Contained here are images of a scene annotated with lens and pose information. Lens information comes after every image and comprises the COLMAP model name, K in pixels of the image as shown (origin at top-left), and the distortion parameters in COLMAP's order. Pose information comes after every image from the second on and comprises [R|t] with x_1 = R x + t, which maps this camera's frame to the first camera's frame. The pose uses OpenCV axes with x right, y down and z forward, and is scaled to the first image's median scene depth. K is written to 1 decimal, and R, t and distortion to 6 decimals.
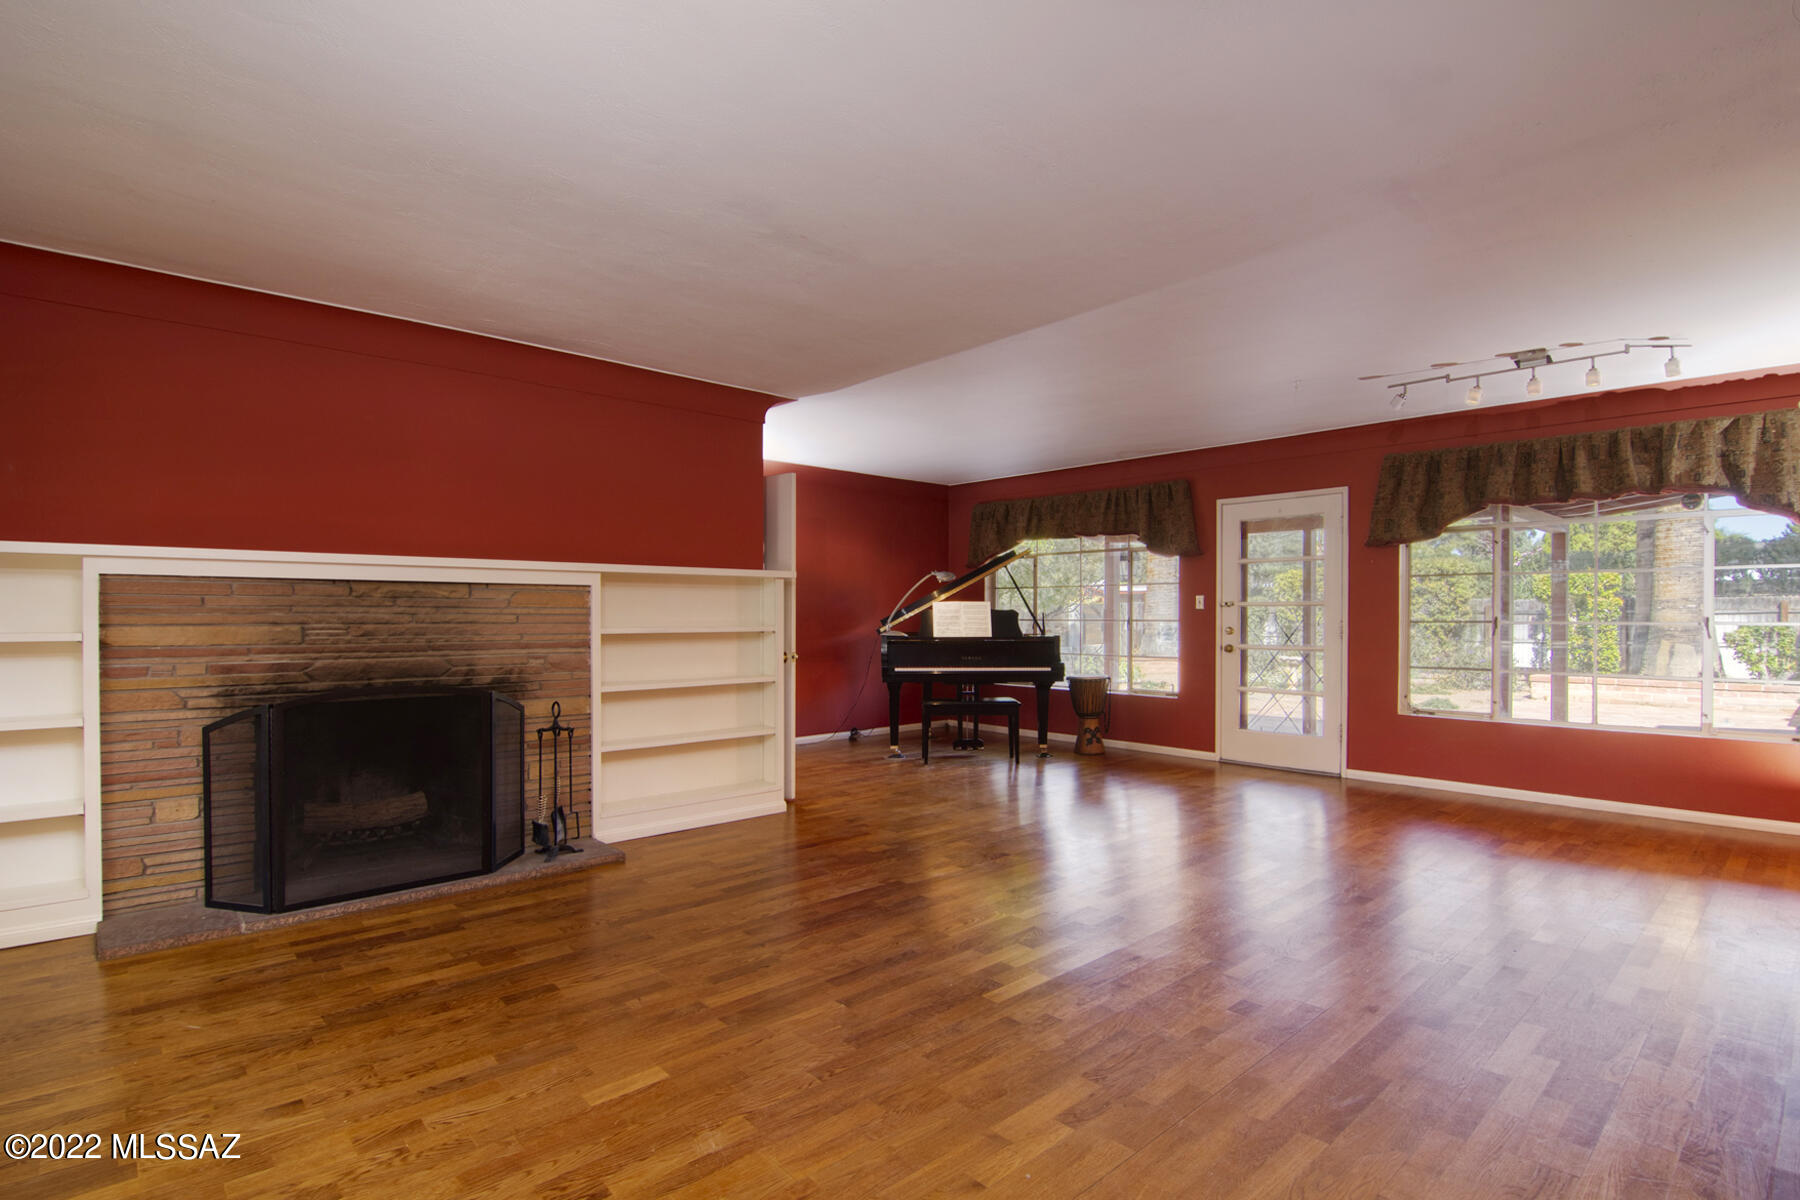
lens RADIAL K [[887.1, 0, 916.9], [0, 887.1, 621.4], [0, 0, 1]] dist [-0.022984, -0.001499]
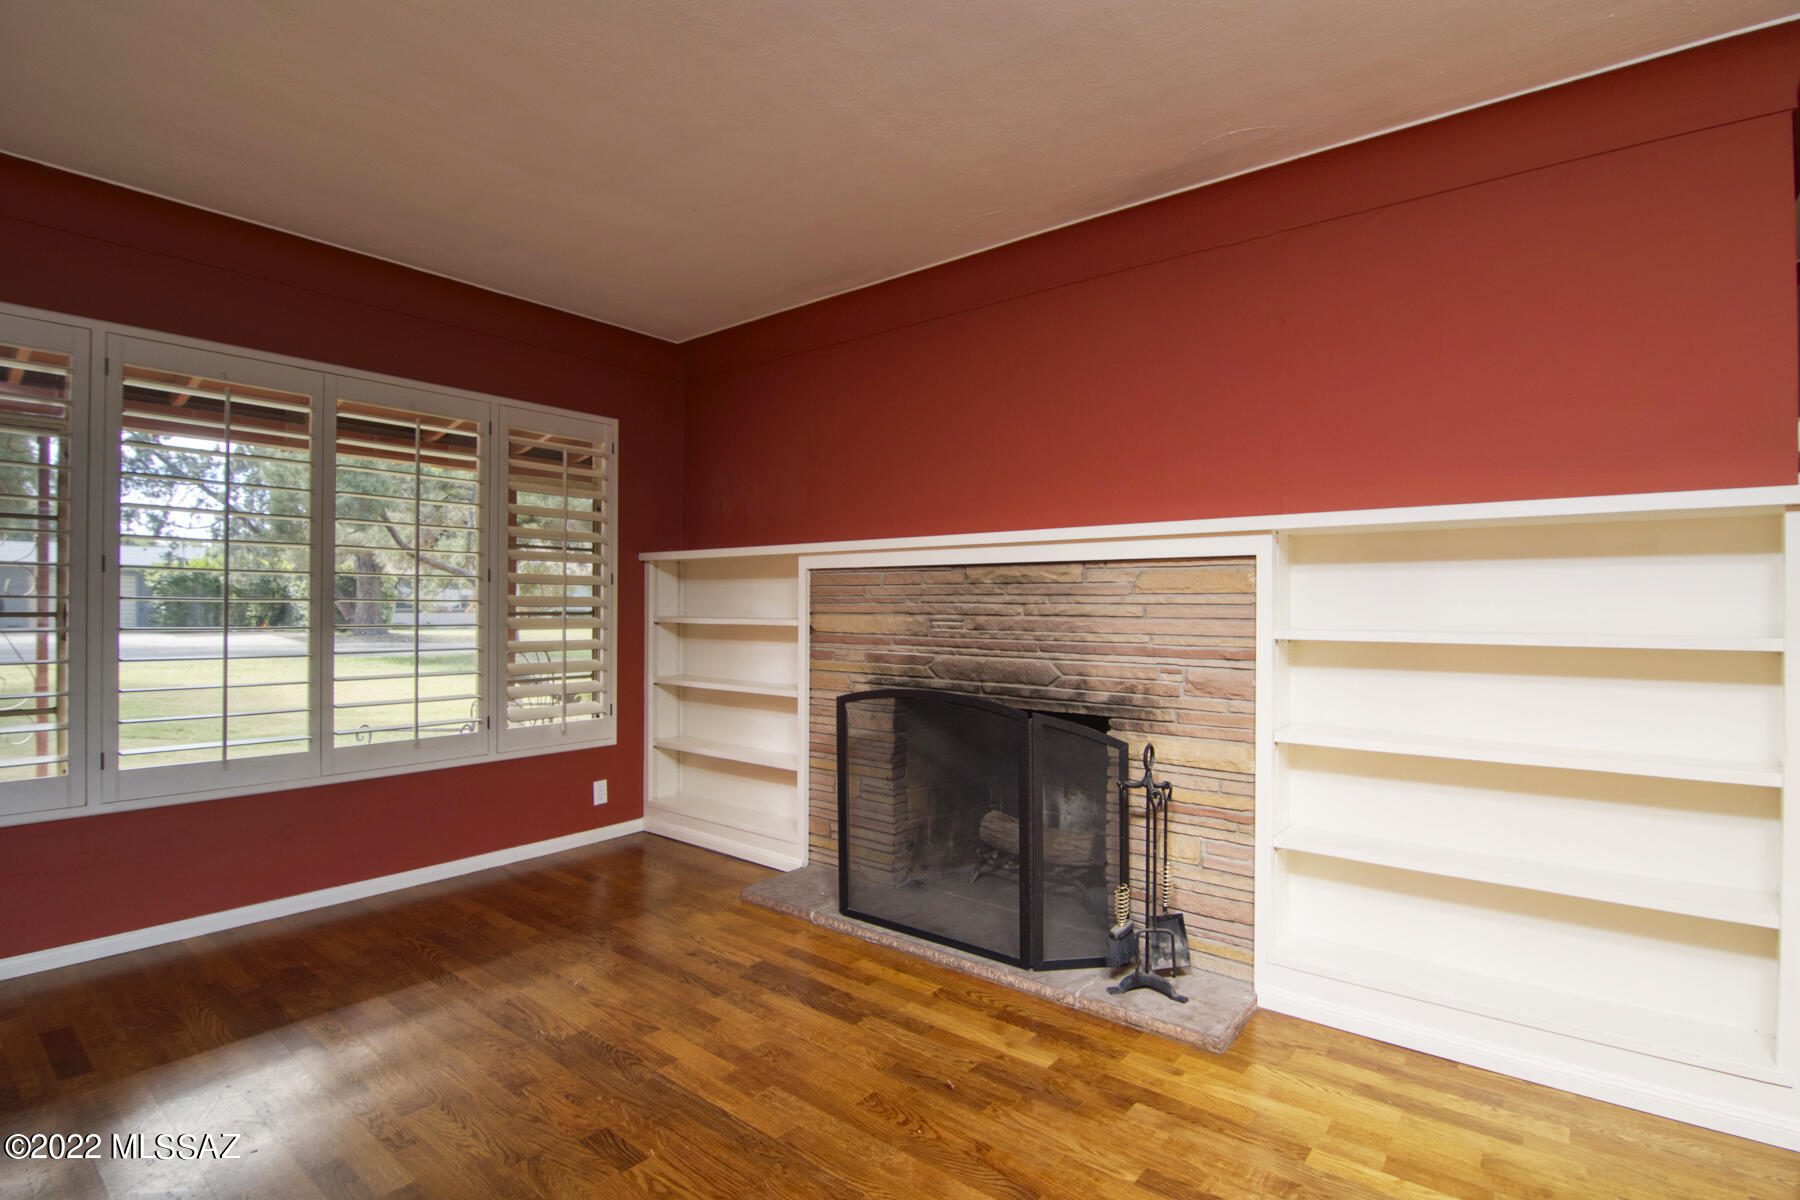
lens RADIAL K [[862.4, 0, 900.0], [0, 862.4, 600.0], [0, 0, 1]] dist [-0.014665, -0.007469]
pose [[0.138561, -0.004611, -0.990343, 0.202350], [-0.010389, 0.999927, -0.006109, -0.006647], [0.990299, 0.011135, 0.138503, 0.868545]]
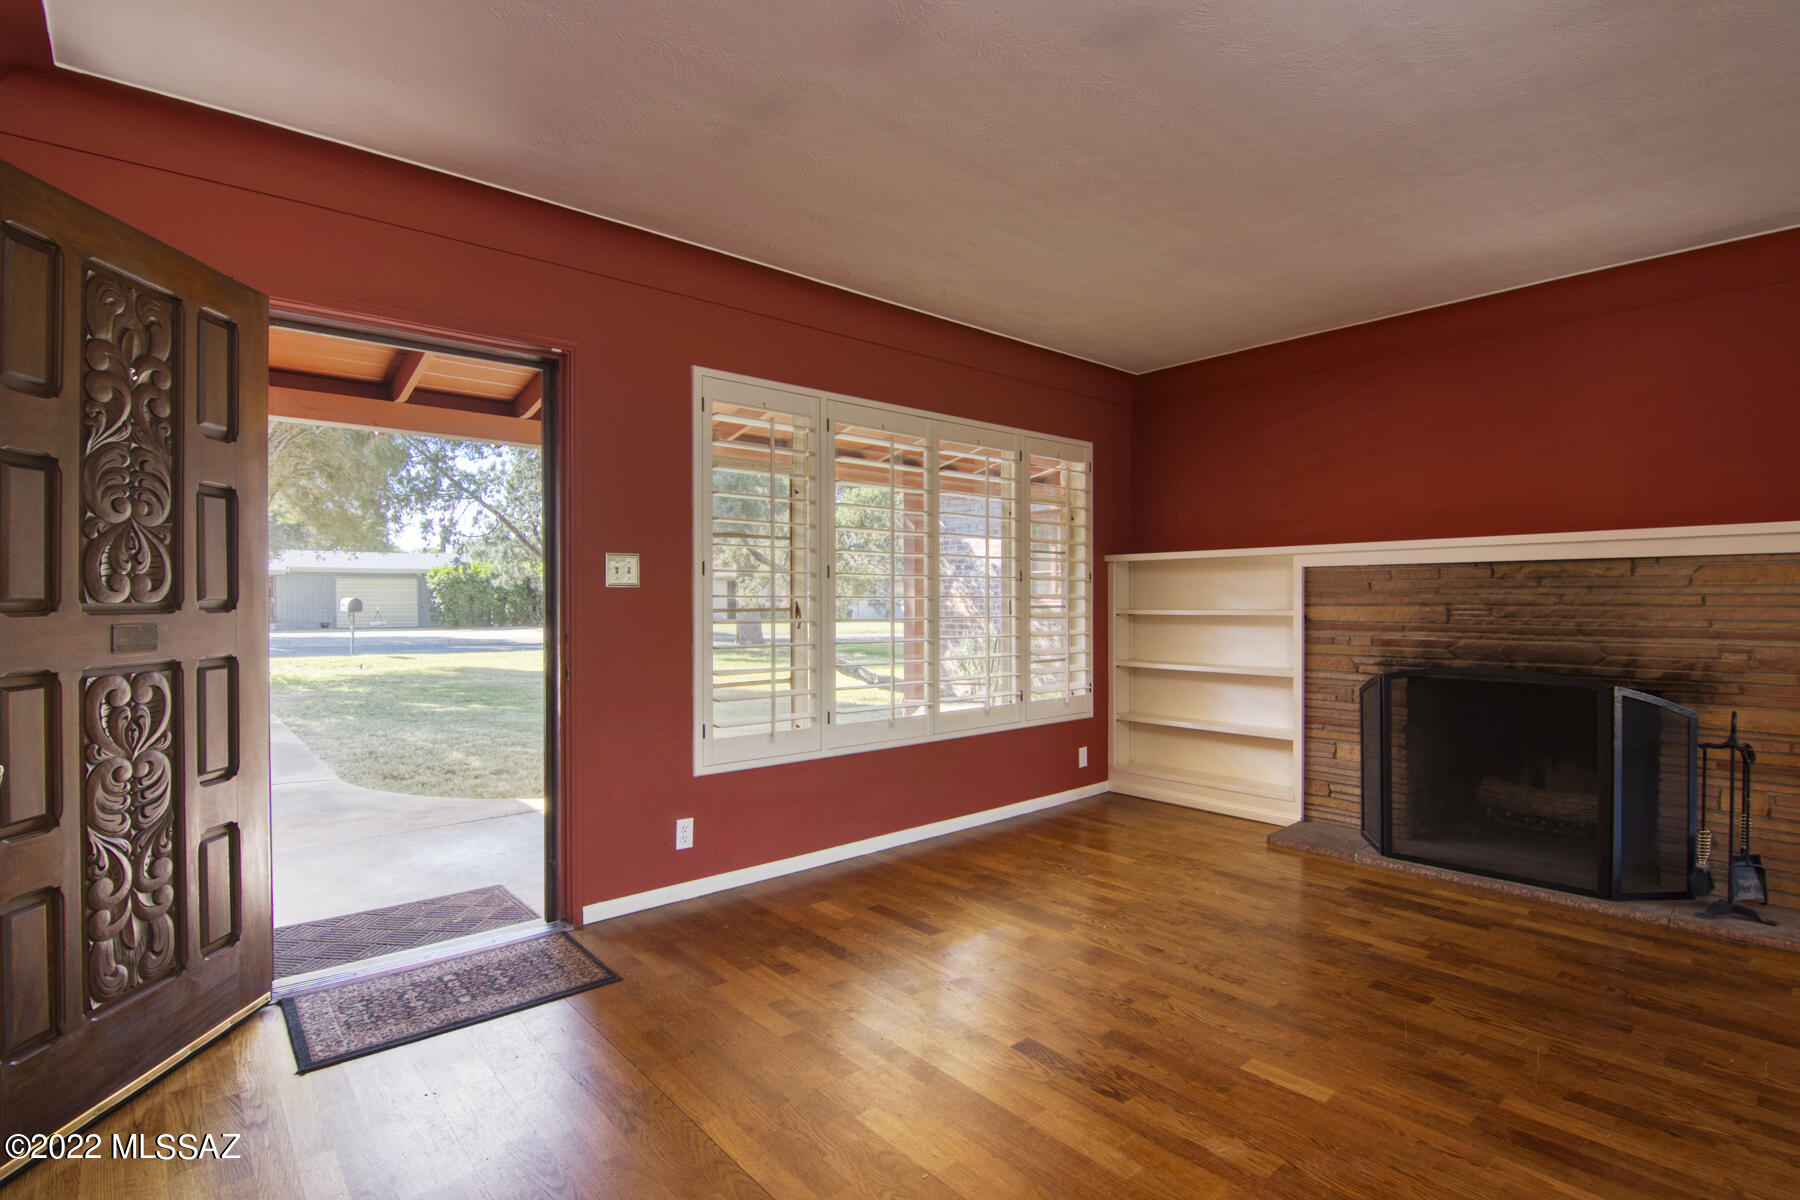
lens RADIAL K [[862.4, 0, 900.0], [0, 862.4, 600.0], [0, 0, 1]] dist [-0.014665, -0.007469]
pose [[-0.042403, -0.000951, -0.999100, 0.392902], [-0.004989, 0.999987, -0.000740, 0.000996], [0.999088, 0.004953, -0.042407, 0.381103]]
